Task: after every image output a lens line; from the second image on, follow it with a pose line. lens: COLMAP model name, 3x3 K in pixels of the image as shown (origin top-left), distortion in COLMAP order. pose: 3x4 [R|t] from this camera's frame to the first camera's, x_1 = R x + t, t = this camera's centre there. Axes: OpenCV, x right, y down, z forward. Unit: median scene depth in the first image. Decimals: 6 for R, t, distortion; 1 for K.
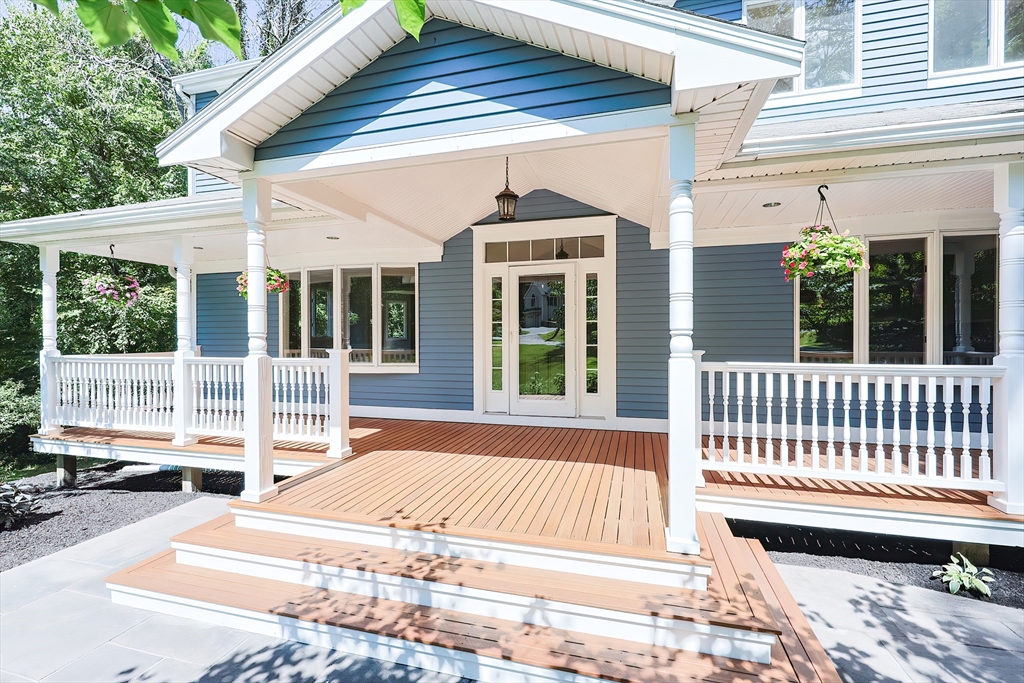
lens RADIAL K [[445.3, 0, 515.1], [0, 445.3, 339.1], [0, 0, 1]] dist [-0.000599, -0.000012]
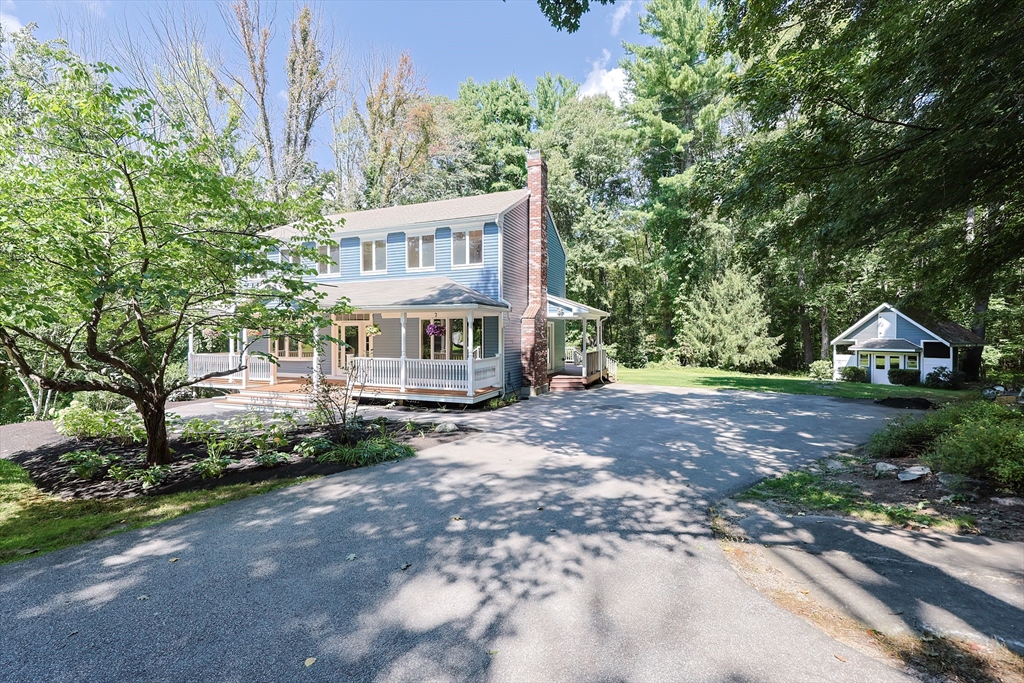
lens RADIAL K [[445.3, 0, 515.1], [0, 445.3, 339.1], [0, 0, 1]] dist [-0.000599, -0.000012]
pose [[0.994056, 0.001574, -0.108857, 1.791606], [-0.001309, 0.999996, 0.002503, -0.091750], [0.108860, -0.002345, 0.994054, -2.154366]]
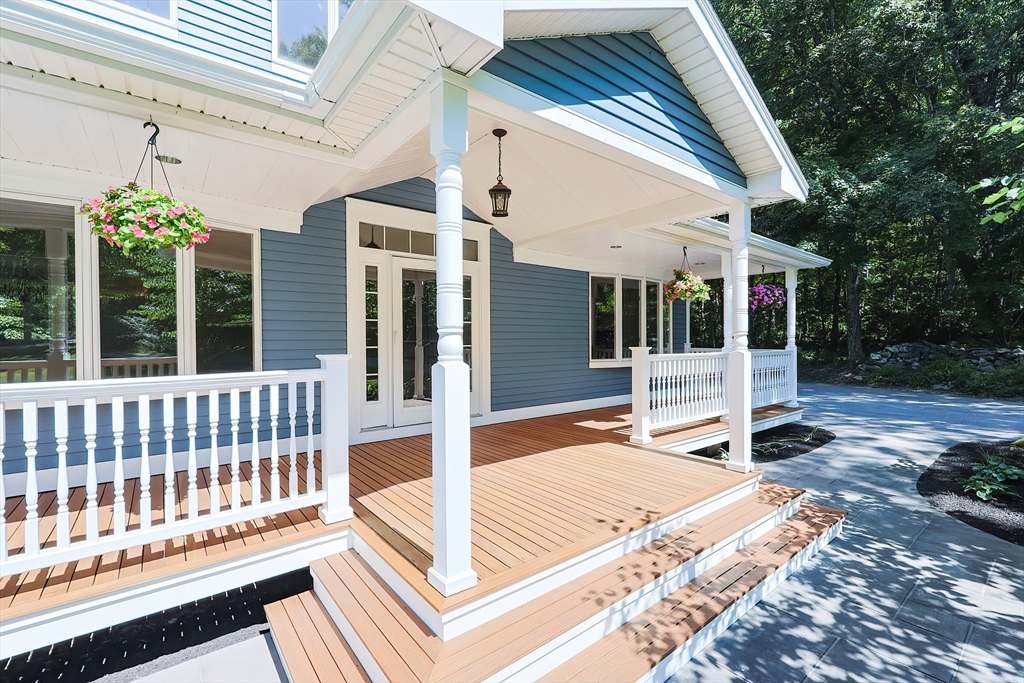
lens RADIAL K [[445.3, 0, 515.1], [0, 445.3, 339.1], [0, 0, 1]] dist [-0.000599, -0.000012]
pose [[0.584734, 0.001535, 0.811224, -0.760515], [0.005139, 0.999971, -0.005597, 0.005577], [-0.811209, 0.007441, 0.584709, 0.400785]]
